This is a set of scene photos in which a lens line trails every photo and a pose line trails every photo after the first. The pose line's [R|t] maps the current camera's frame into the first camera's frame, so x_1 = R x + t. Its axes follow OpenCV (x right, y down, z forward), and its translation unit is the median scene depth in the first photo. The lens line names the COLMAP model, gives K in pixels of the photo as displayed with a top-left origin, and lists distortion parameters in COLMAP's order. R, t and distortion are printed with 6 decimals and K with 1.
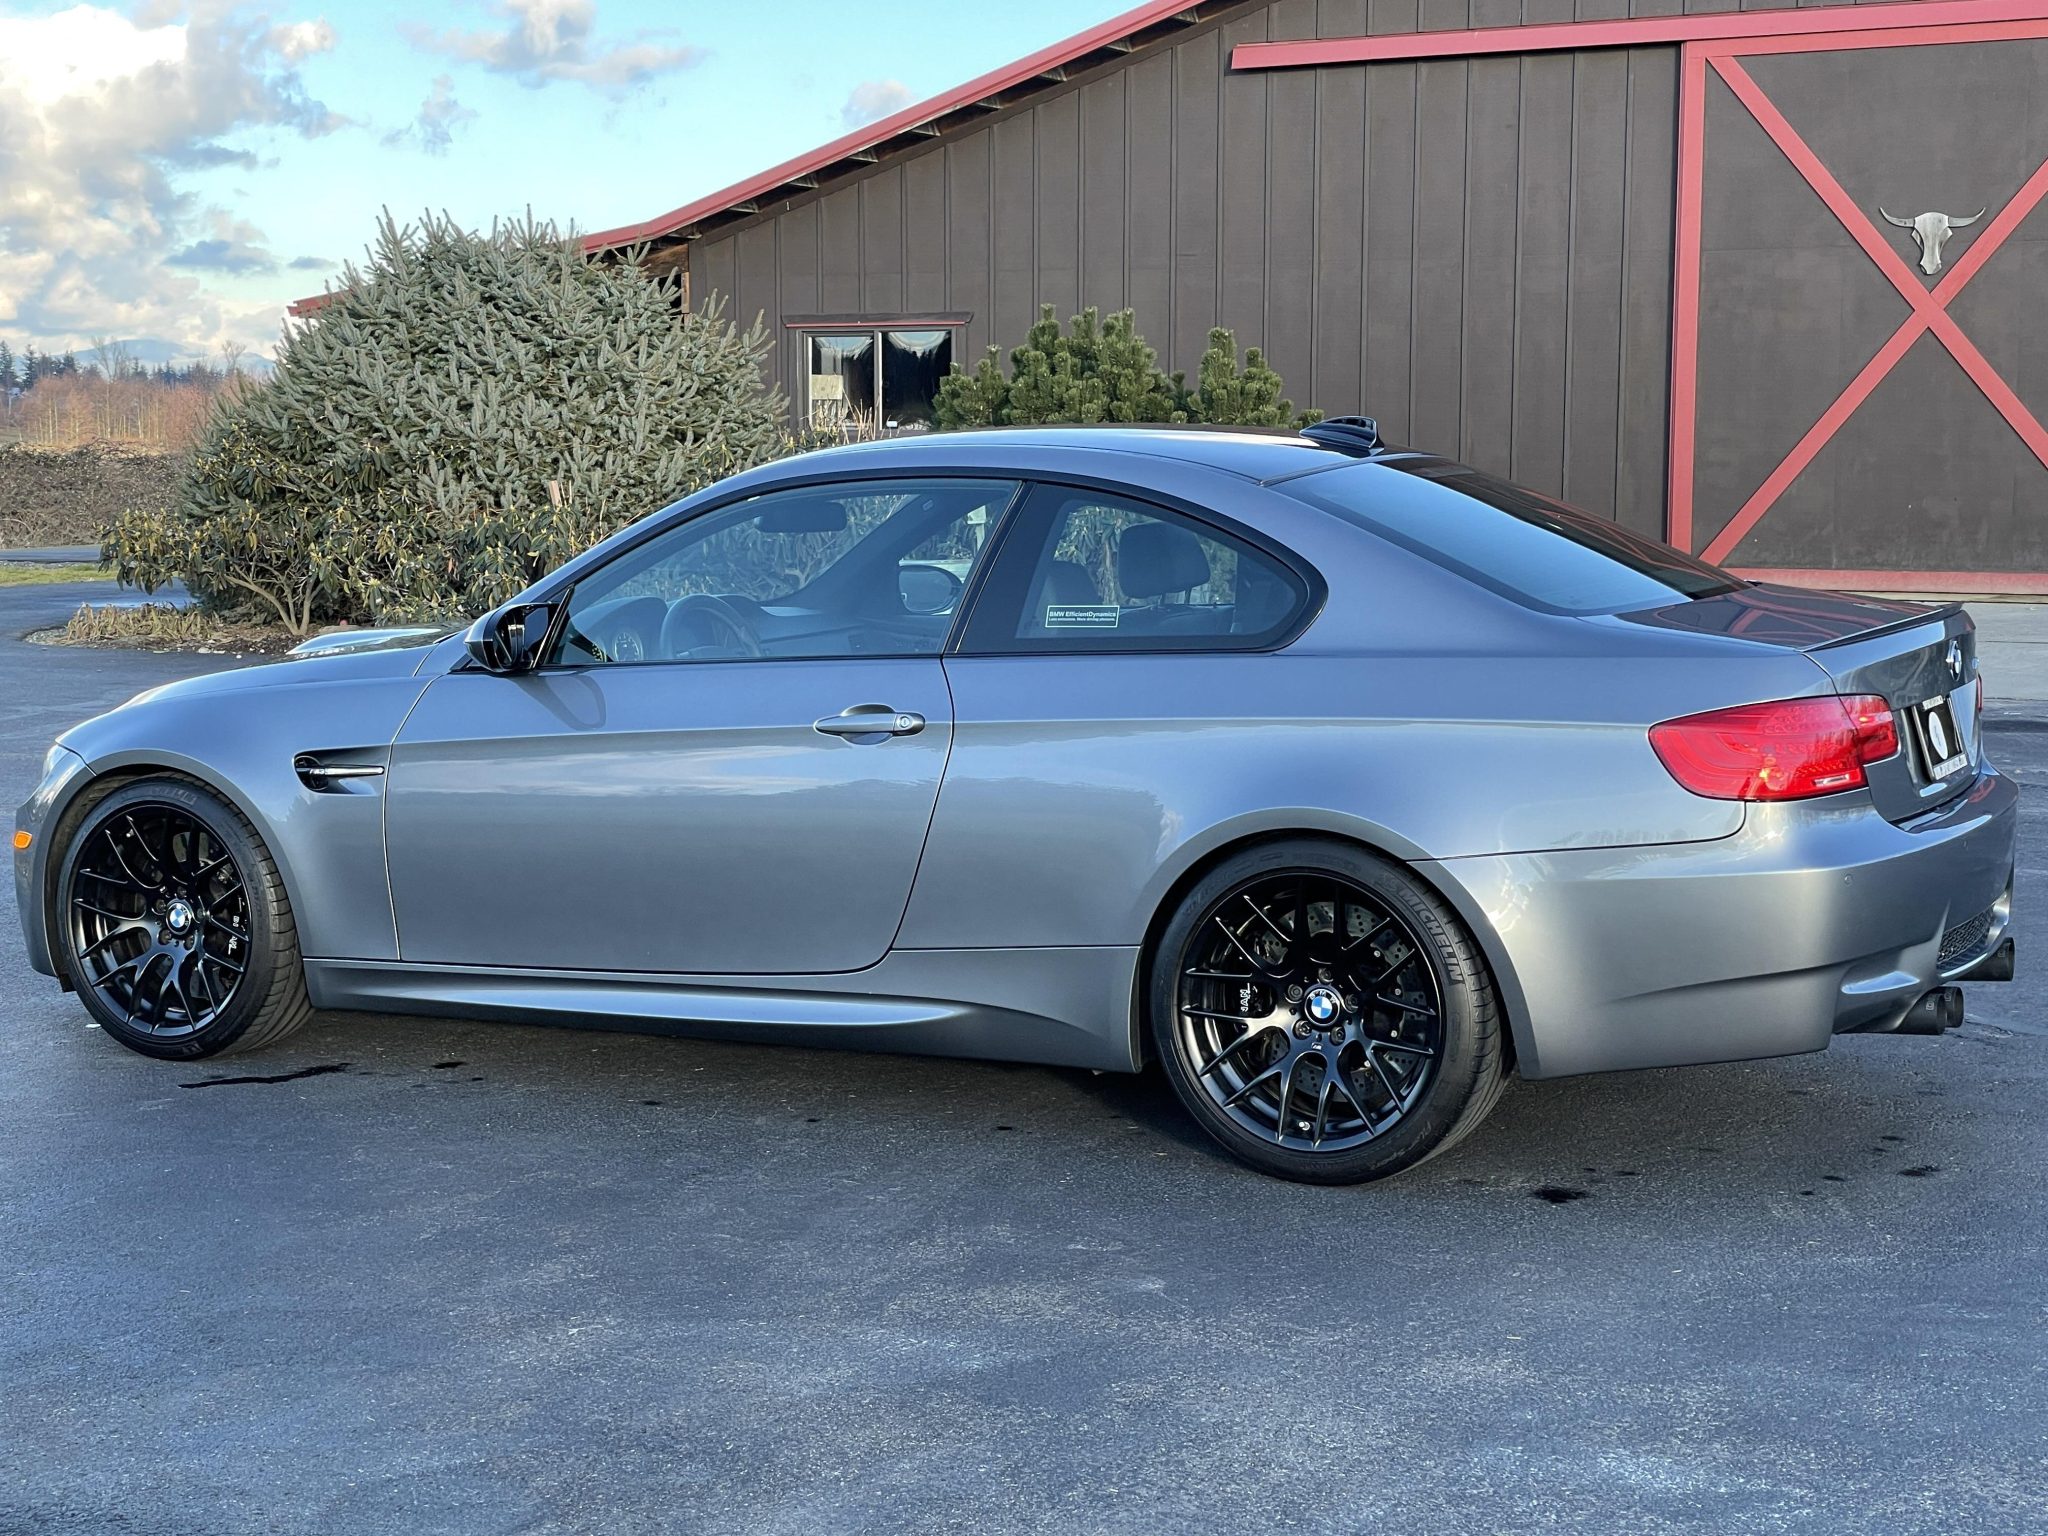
lens RADIAL K [[3161.9, 0, 1006.3], [0, 3161.9, 815.1], [0, 0, 1]] dist [0.166980, -0.061967]
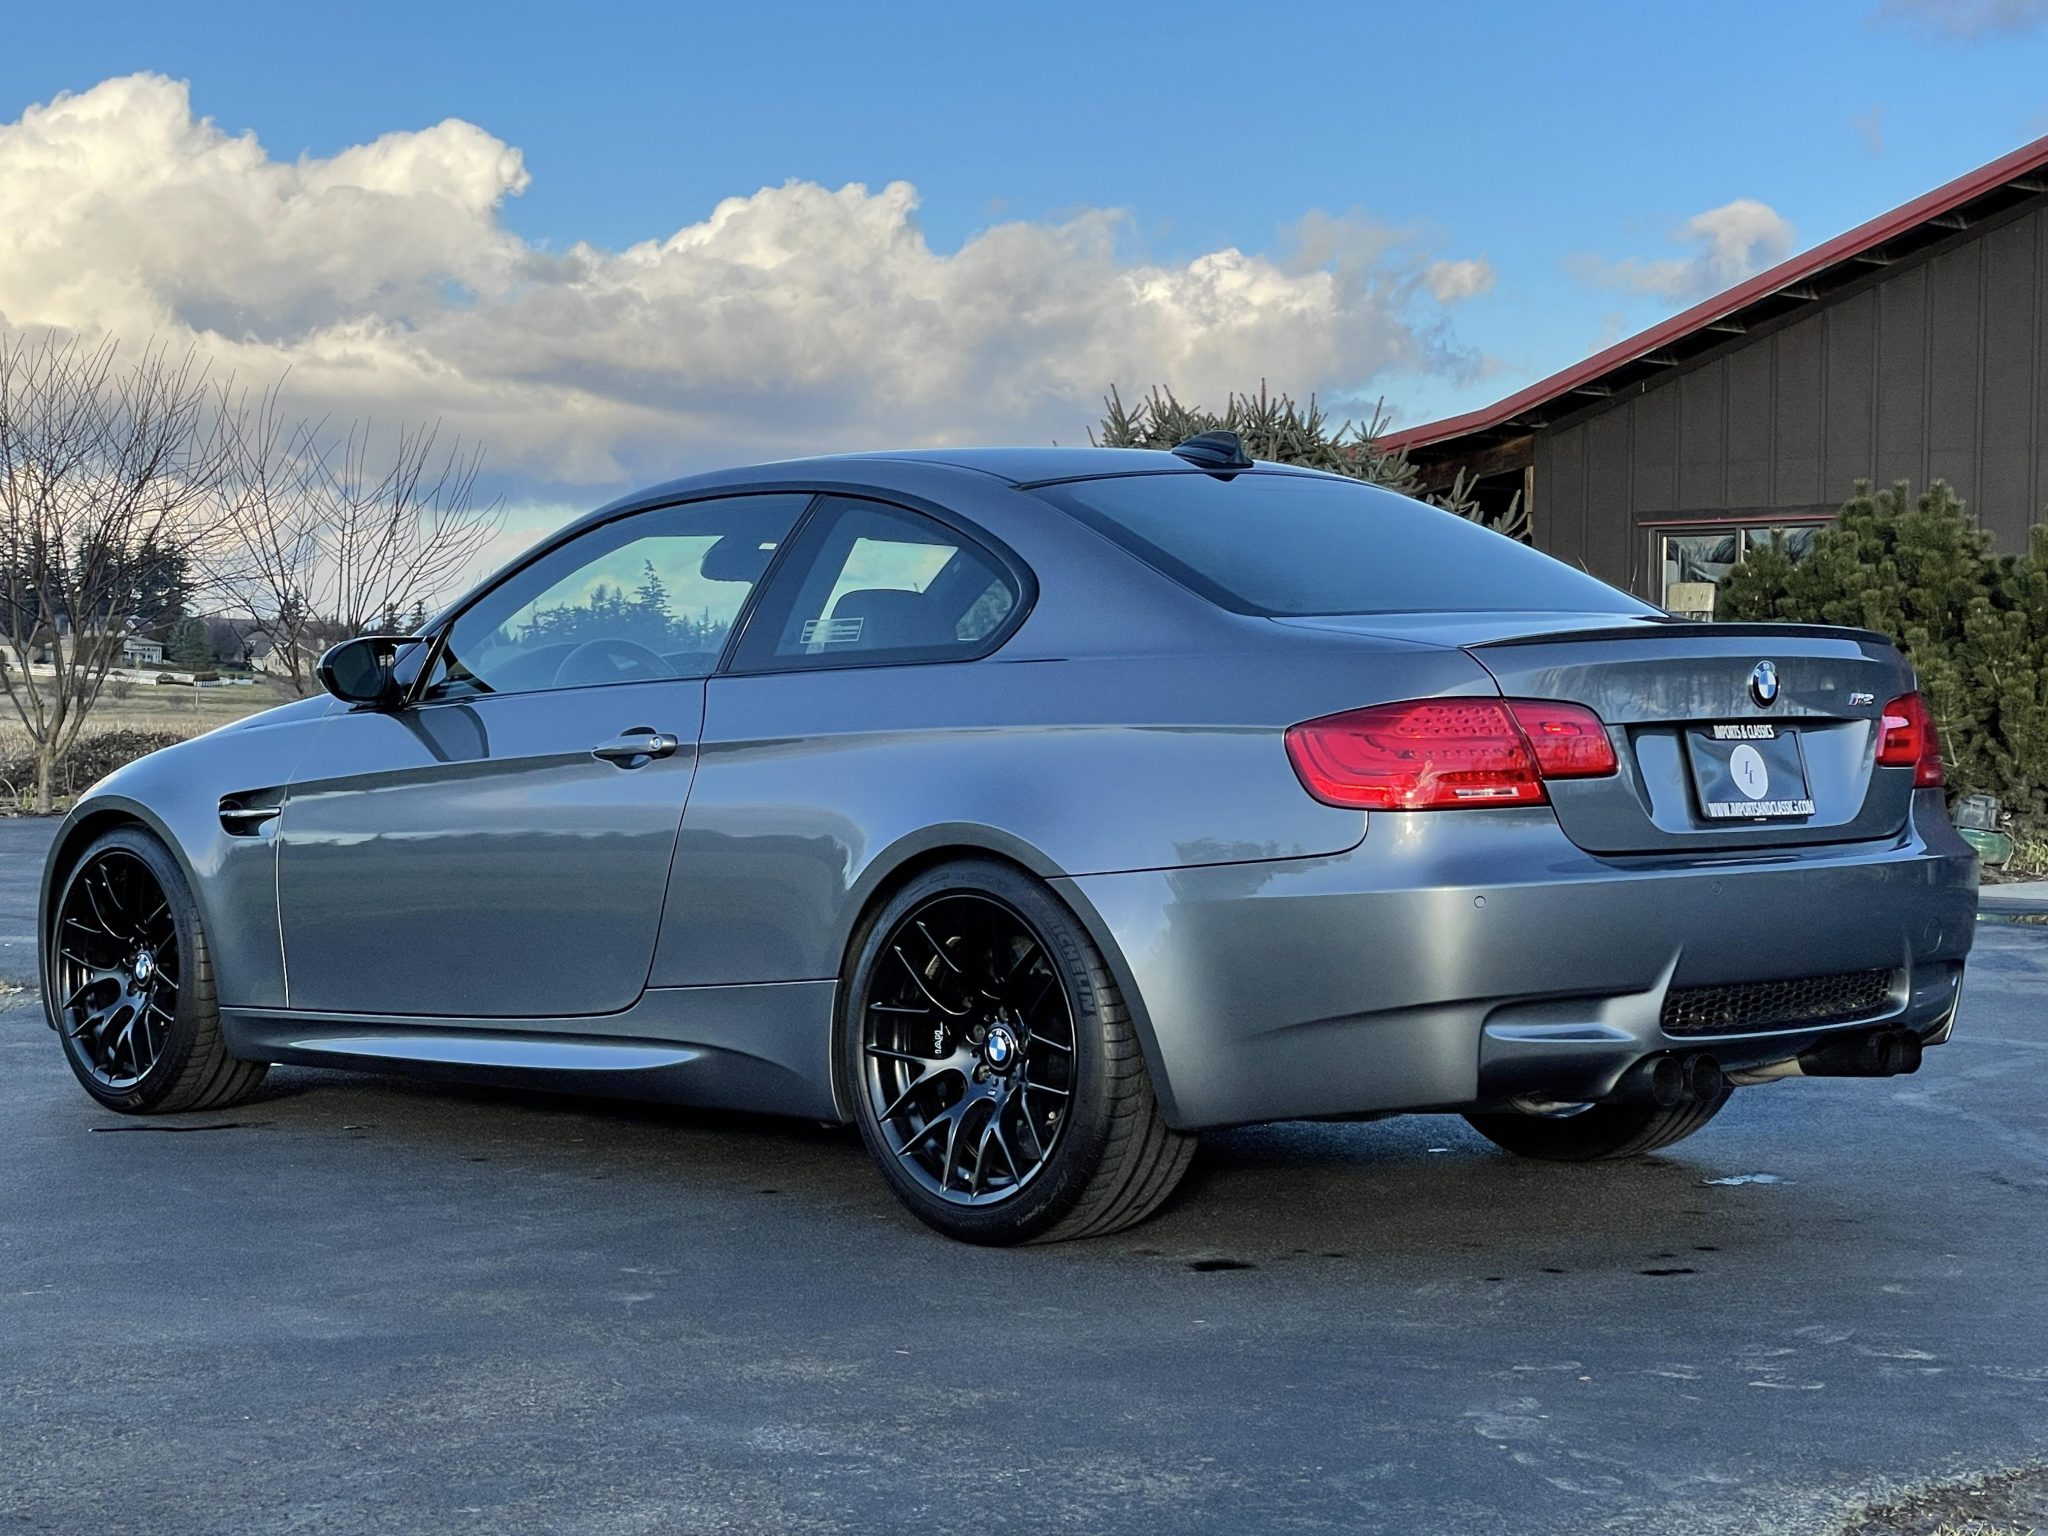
lens RADIAL K [[3711.7, 0, 1028.8], [0, 3711.7, 834.3], [0, 0, 1]] dist [0.063143, 0.861261]
pose [[0.946781, 0.021328, -0.321171, 0.137607], [-0.049520, 0.995575, -0.079866, 0.025885], [0.318047, 0.091520, 0.943647, -0.000463]]
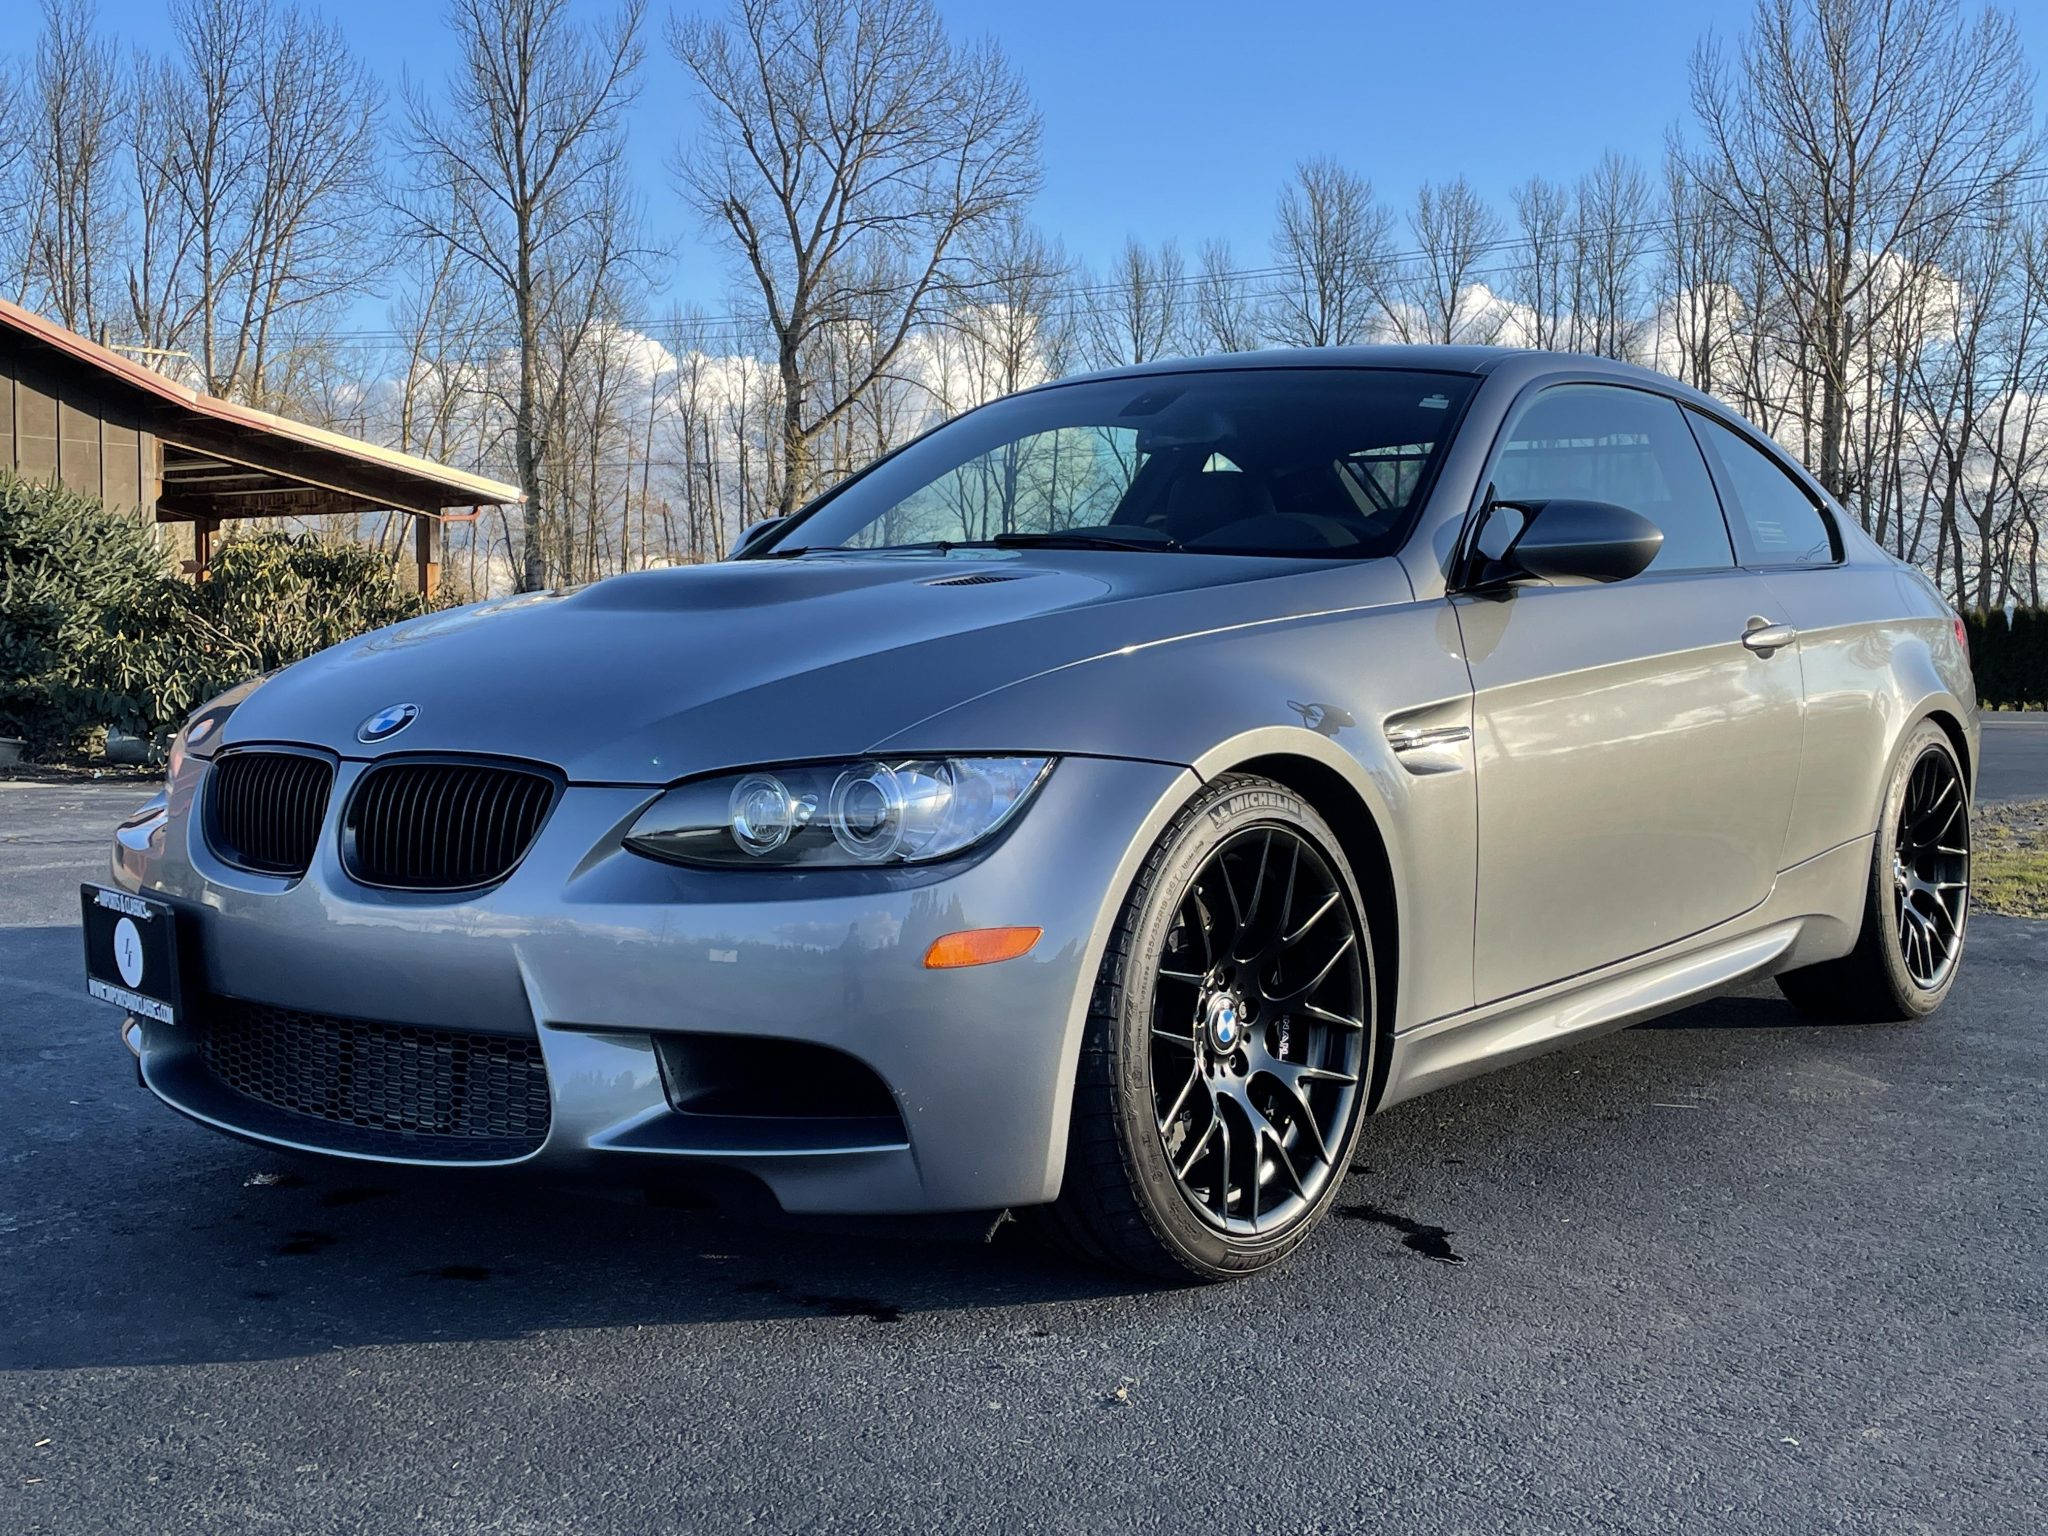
lens RADIAL K [[2485.5, 0, 1021.5], [0, 2485.5, 759.4], [0, 0, 1]] dist [0.123183, -0.200976]
pose [[0.151684, -0.039152, 0.987653, -0.266523], [0.117652, 0.992827, 0.021288, -0.011311], [-0.981402, 0.112971, 0.155203, 0.359943]]
